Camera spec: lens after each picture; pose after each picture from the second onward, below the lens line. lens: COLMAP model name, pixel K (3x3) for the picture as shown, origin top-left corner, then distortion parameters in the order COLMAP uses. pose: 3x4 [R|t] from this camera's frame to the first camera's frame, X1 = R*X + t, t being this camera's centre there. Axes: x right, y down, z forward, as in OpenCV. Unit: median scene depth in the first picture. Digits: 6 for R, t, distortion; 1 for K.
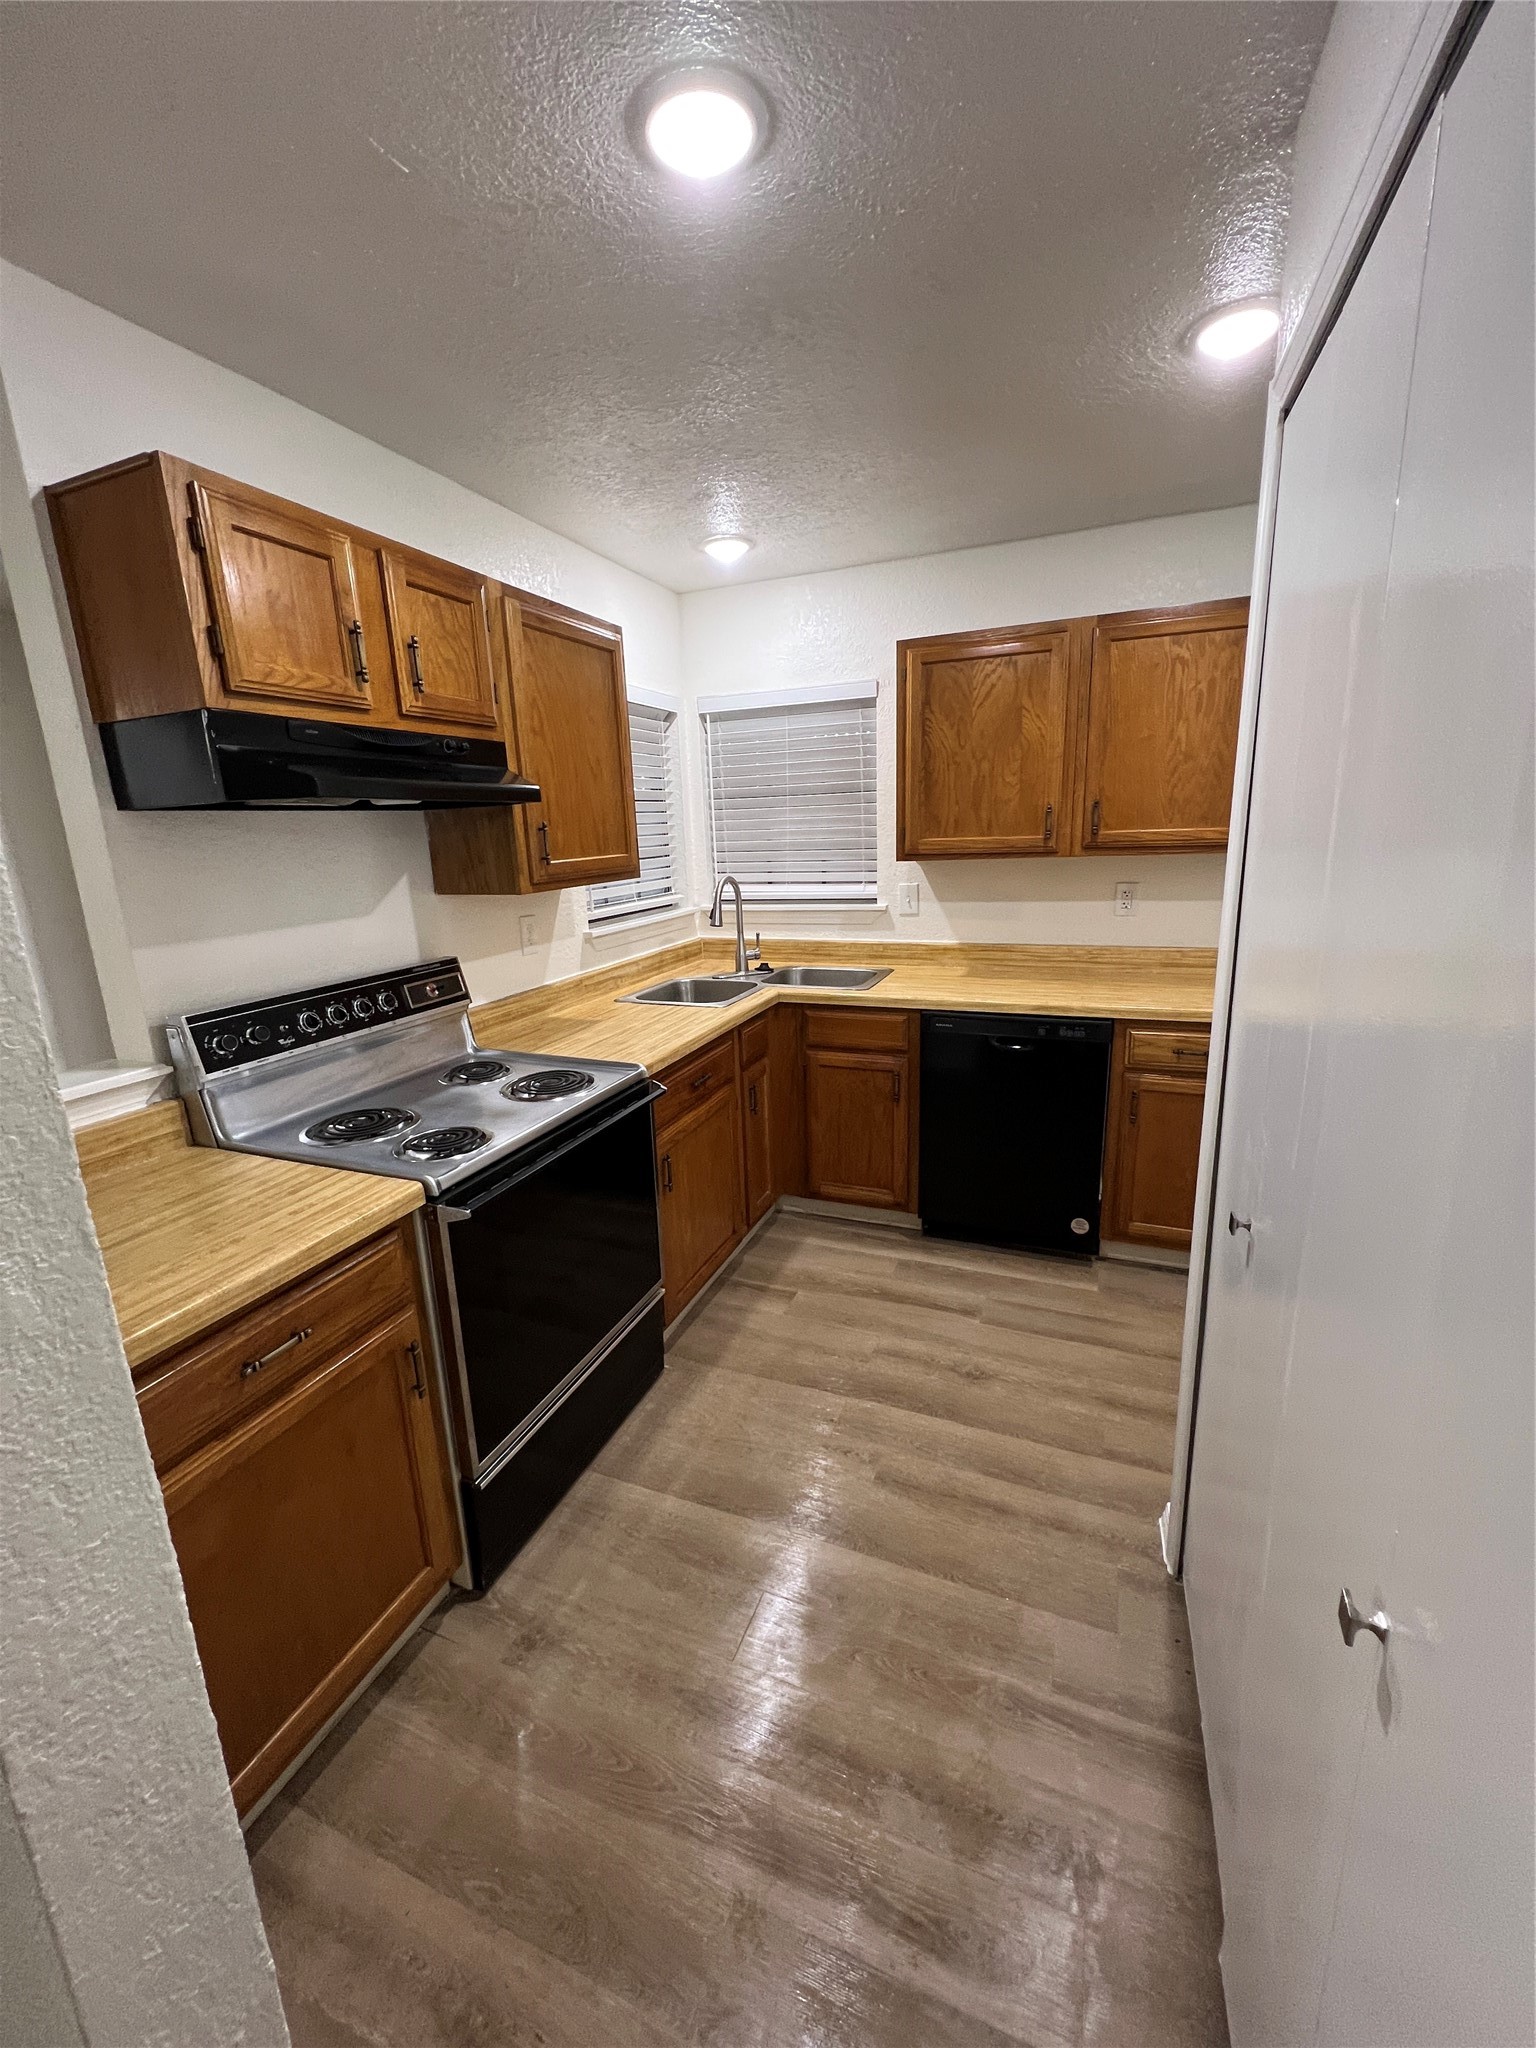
lens RADIAL K [[812.1, 0, 768.0], [0, 812.1, 1024.0], [0, 0, 1]] dist [0.000302, 0.000009]
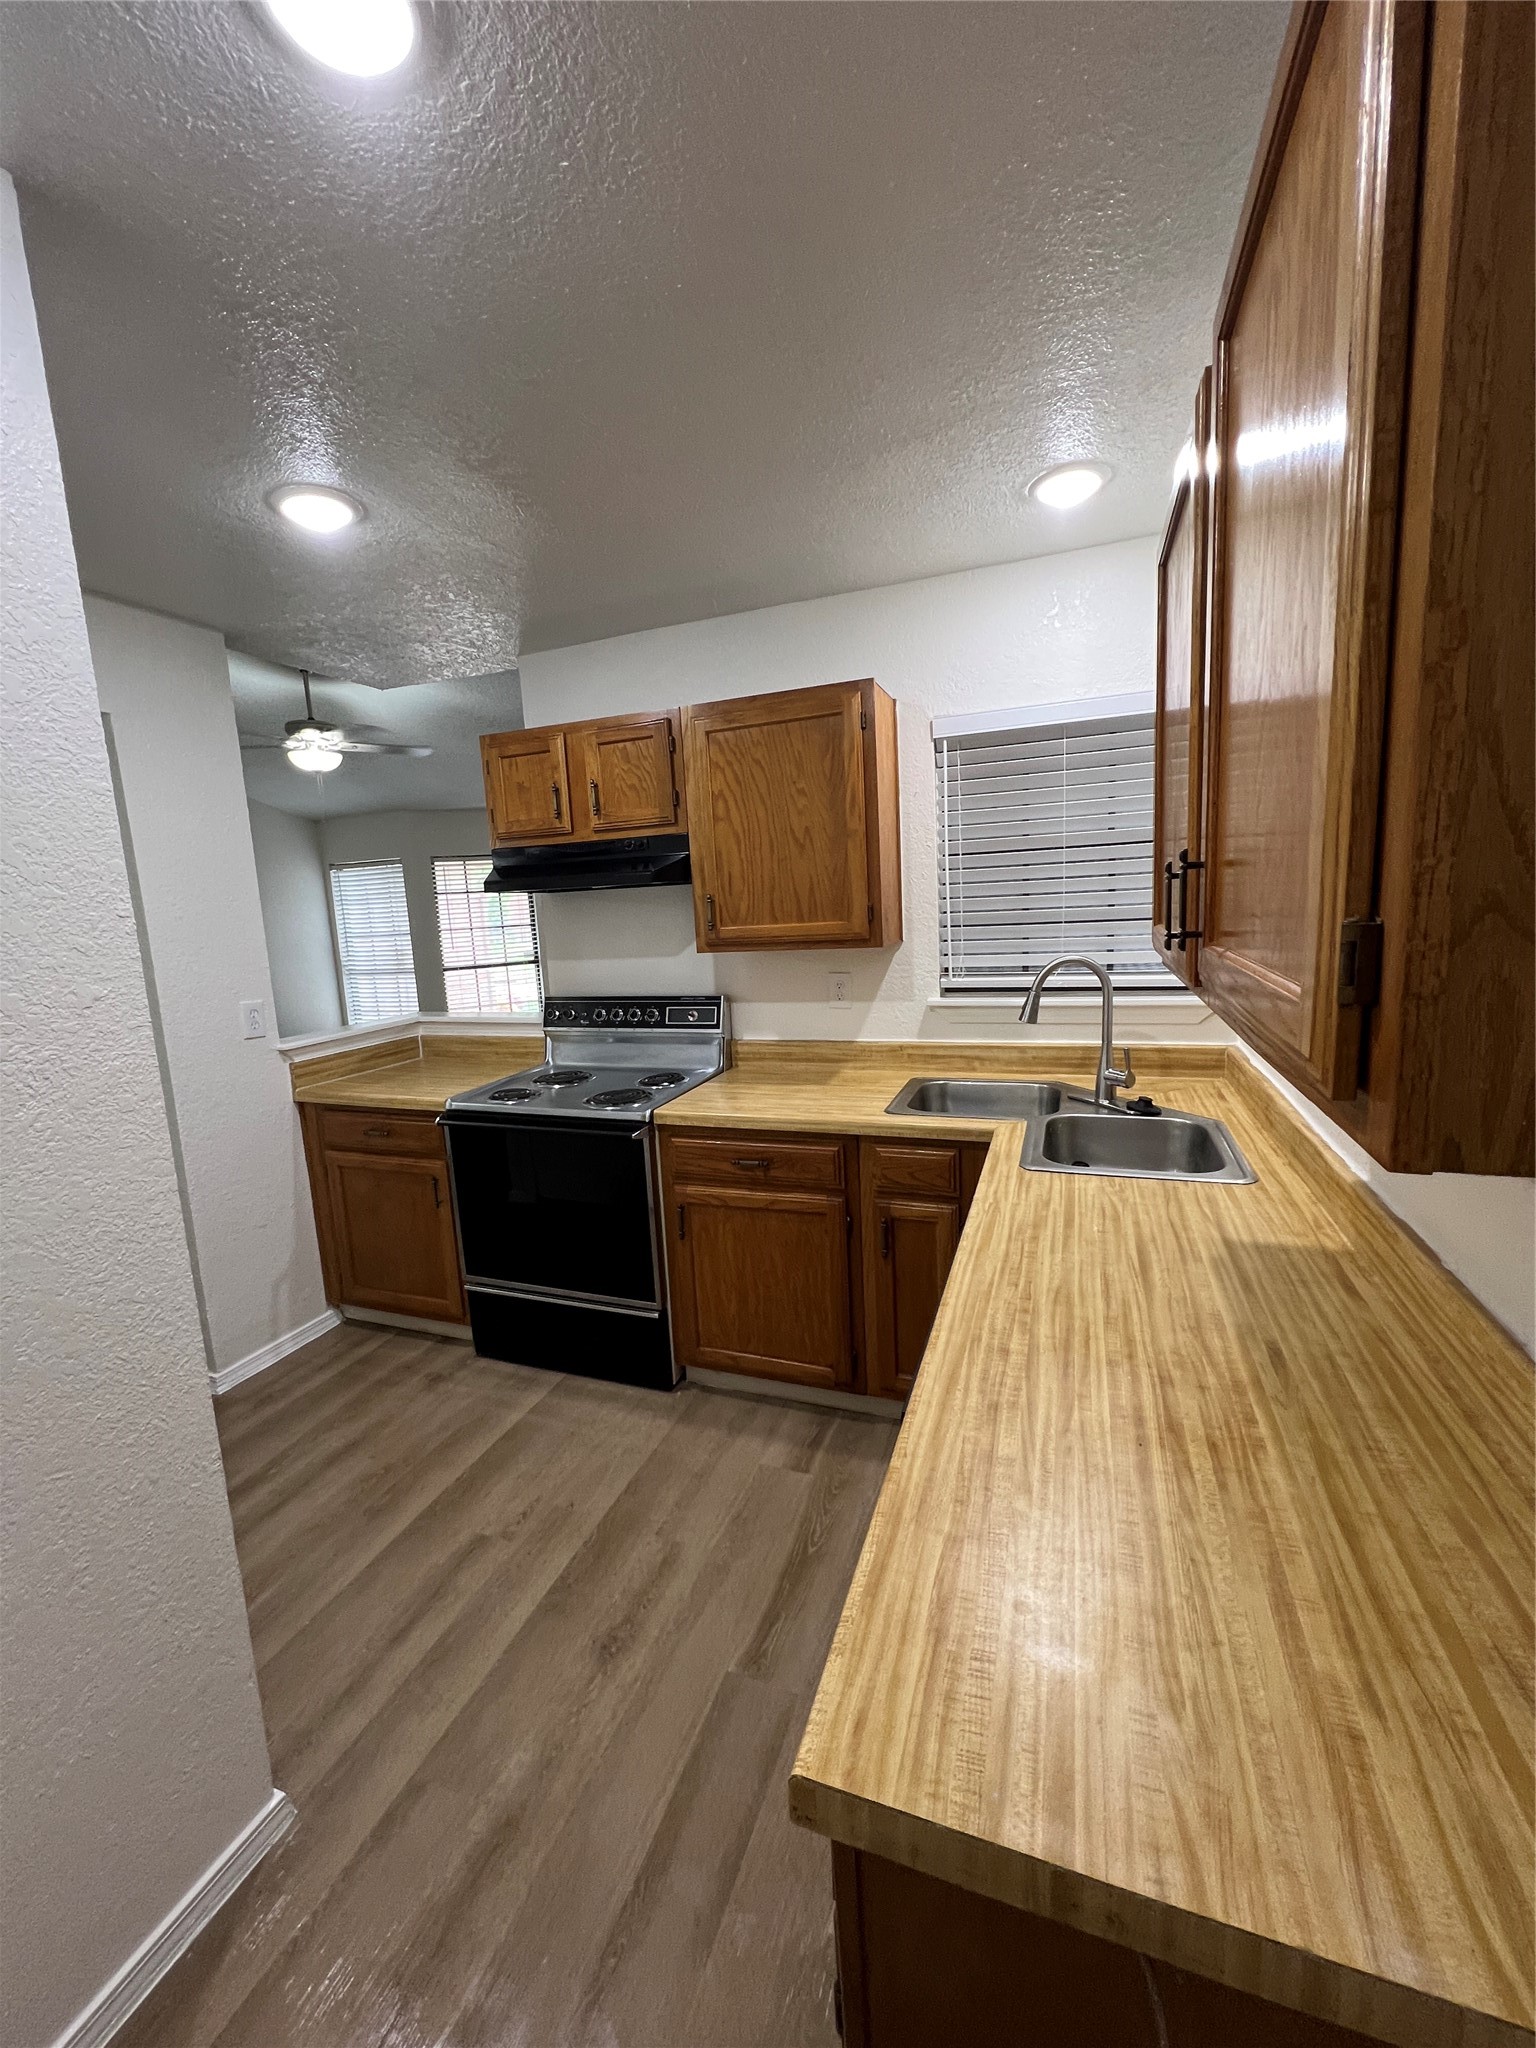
lens RADIAL K [[822.9, 0, 768.0], [0, 822.9, 1024.0], [0, 0, 1]] dist [-0.000104, 0.000064]
pose [[0.033623, 0.190190, -0.981171, 0.924045], [-0.186389, 0.965696, 0.180803, -0.295167], [0.981900, 0.176801, 0.067919, 1.020363]]
